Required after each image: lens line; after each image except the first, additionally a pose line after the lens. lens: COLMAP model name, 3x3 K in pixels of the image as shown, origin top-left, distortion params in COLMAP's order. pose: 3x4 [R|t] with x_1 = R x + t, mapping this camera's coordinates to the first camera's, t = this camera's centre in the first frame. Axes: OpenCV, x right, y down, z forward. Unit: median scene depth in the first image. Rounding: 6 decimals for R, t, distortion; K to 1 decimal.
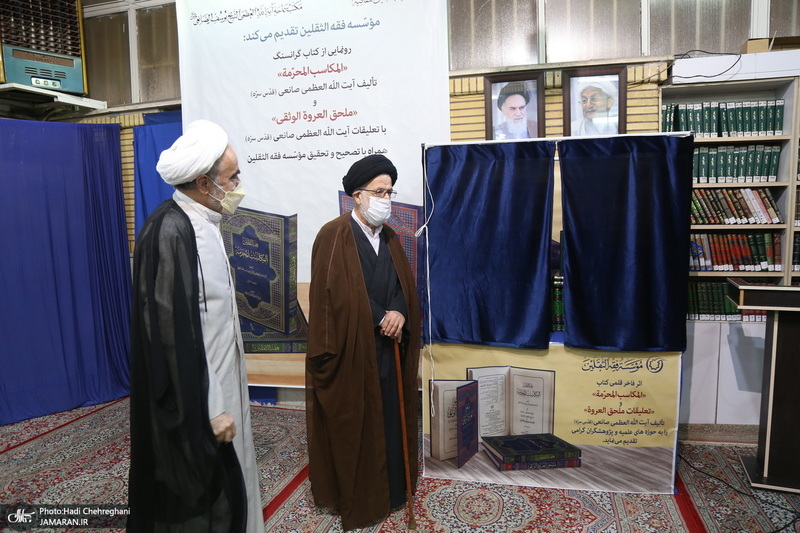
lens RADIAL K [[565.9, 0, 400.1], [0, 565.9, 276.7], [0, 0, 1]] dist [-0.119303, 0.072054]
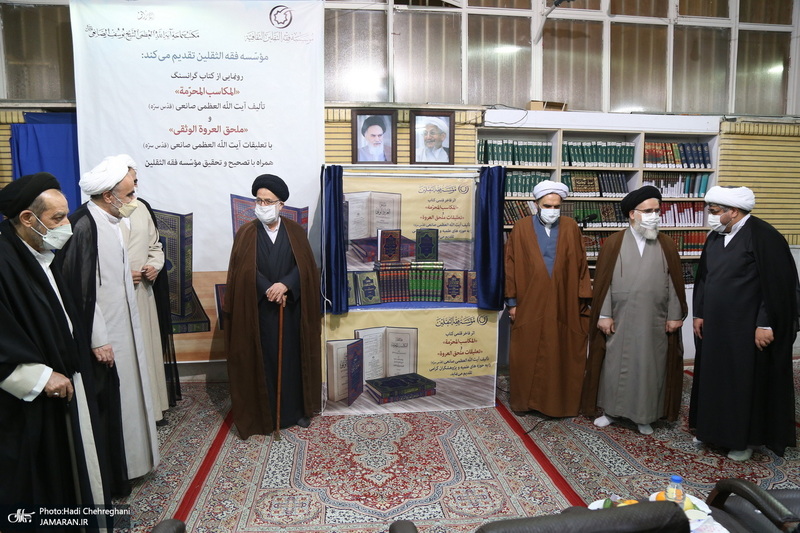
lens RADIAL K [[565.9, 0, 413.7], [0, 565.9, 277.3], [0, 0, 1]] dist [-0.119303, 0.072054]
pose [[0.924157, -0.021748, 0.381393, -0.226271], [0.018427, 0.999754, 0.012357, 0.017611], [-0.381568, -0.004392, 0.924330, -0.266450]]
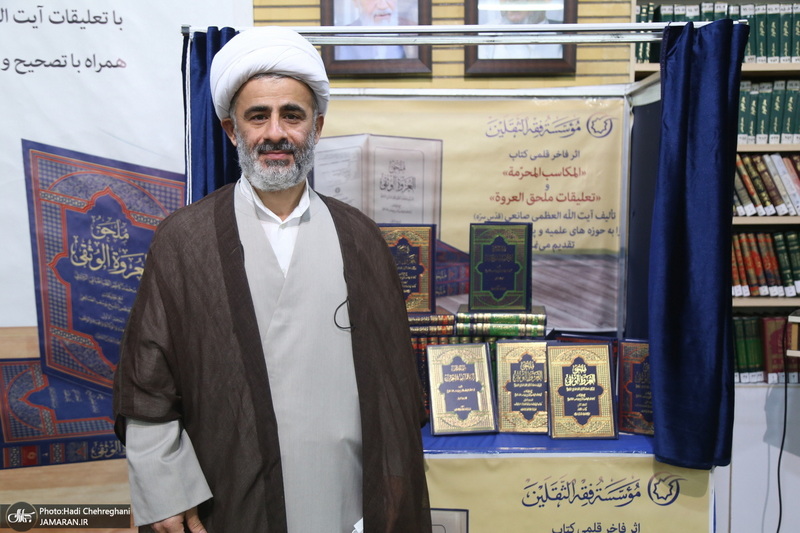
lens RADIAL K [[808.1, 0, 398.1], [0, 808.1, 271.4], [0, 0, 1]] dist [0.037852, 0.000000]
pose [[0.967431, -0.000599, 0.253134, 0.030948], [0.009266, 0.999411, -0.033048, -0.012962], [-0.252965, 0.034317, 0.966867, 0.262201]]
